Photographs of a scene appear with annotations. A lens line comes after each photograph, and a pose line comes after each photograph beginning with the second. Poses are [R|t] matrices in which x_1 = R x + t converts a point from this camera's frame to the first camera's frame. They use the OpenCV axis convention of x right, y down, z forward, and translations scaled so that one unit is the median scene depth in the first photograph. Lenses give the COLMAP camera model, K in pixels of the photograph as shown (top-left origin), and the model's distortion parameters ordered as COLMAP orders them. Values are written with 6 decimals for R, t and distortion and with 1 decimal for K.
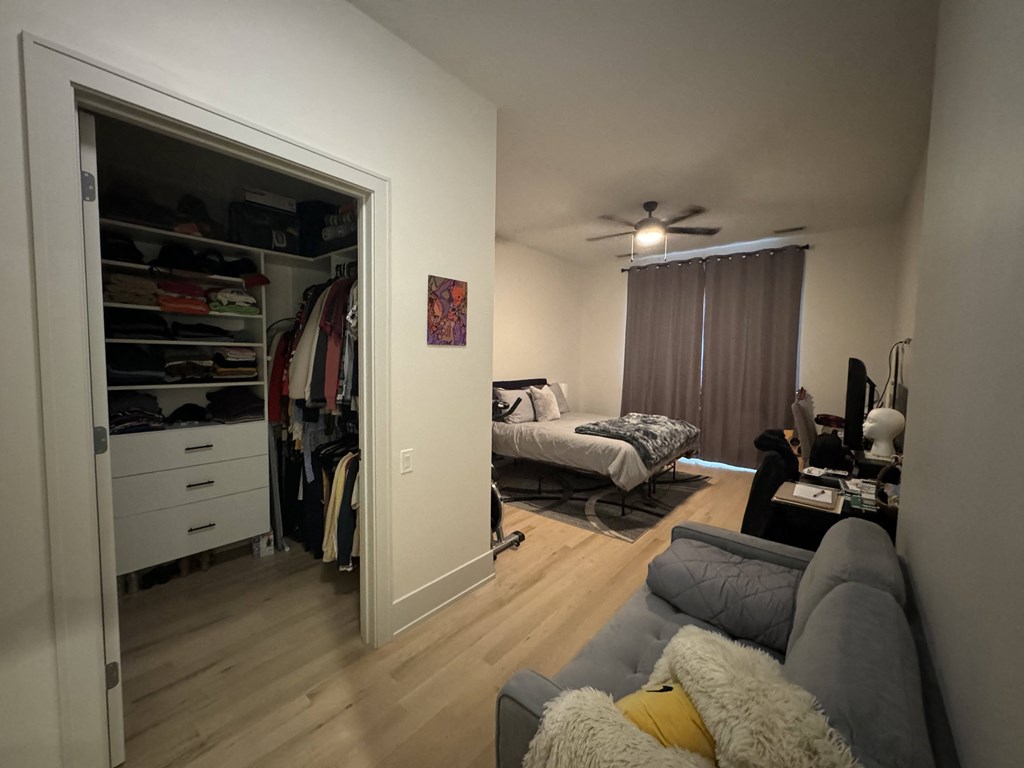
lens RADIAL K [[411.2, 0, 508.8], [0, 411.2, 386.7], [0, 0, 1]] dist [-0.002663, 0.000163]
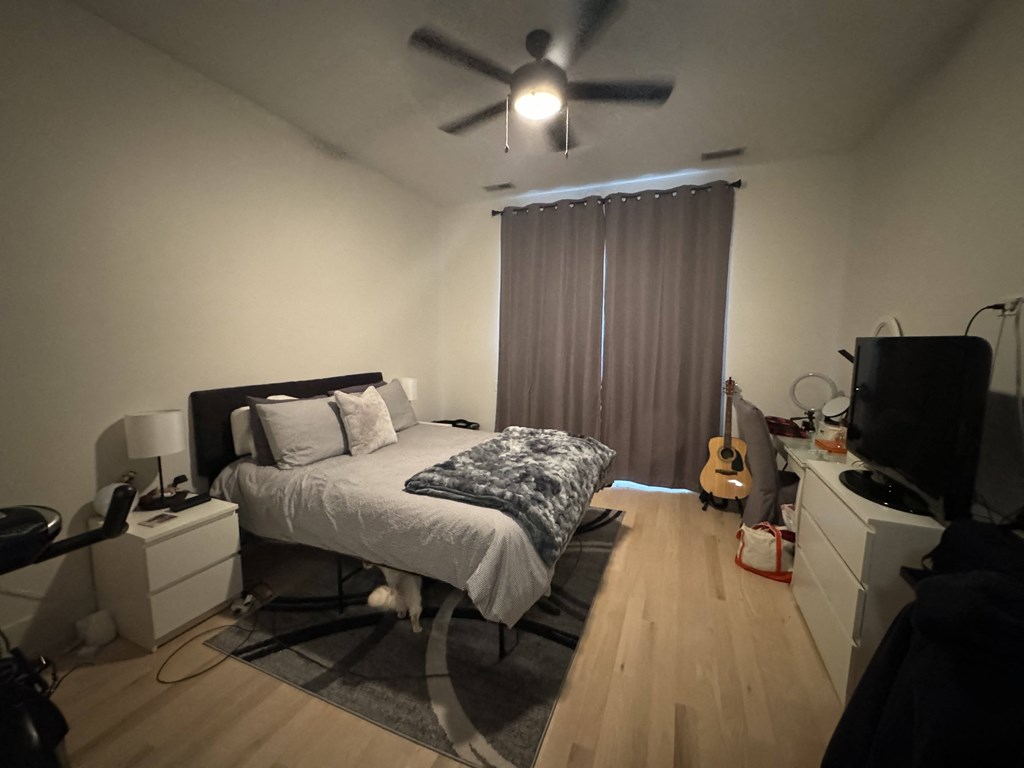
lens RADIAL K [[411.2, 0, 514.2], [0, 411.2, 387.0], [0, 0, 1]] dist [-0.002663, 0.000163]
pose [[0.954081, -0.038210, 0.297102, 0.133452], [0.024478, 0.998459, 0.049806, -0.031971], [-0.298547, -0.040246, 0.953546, 0.455031]]
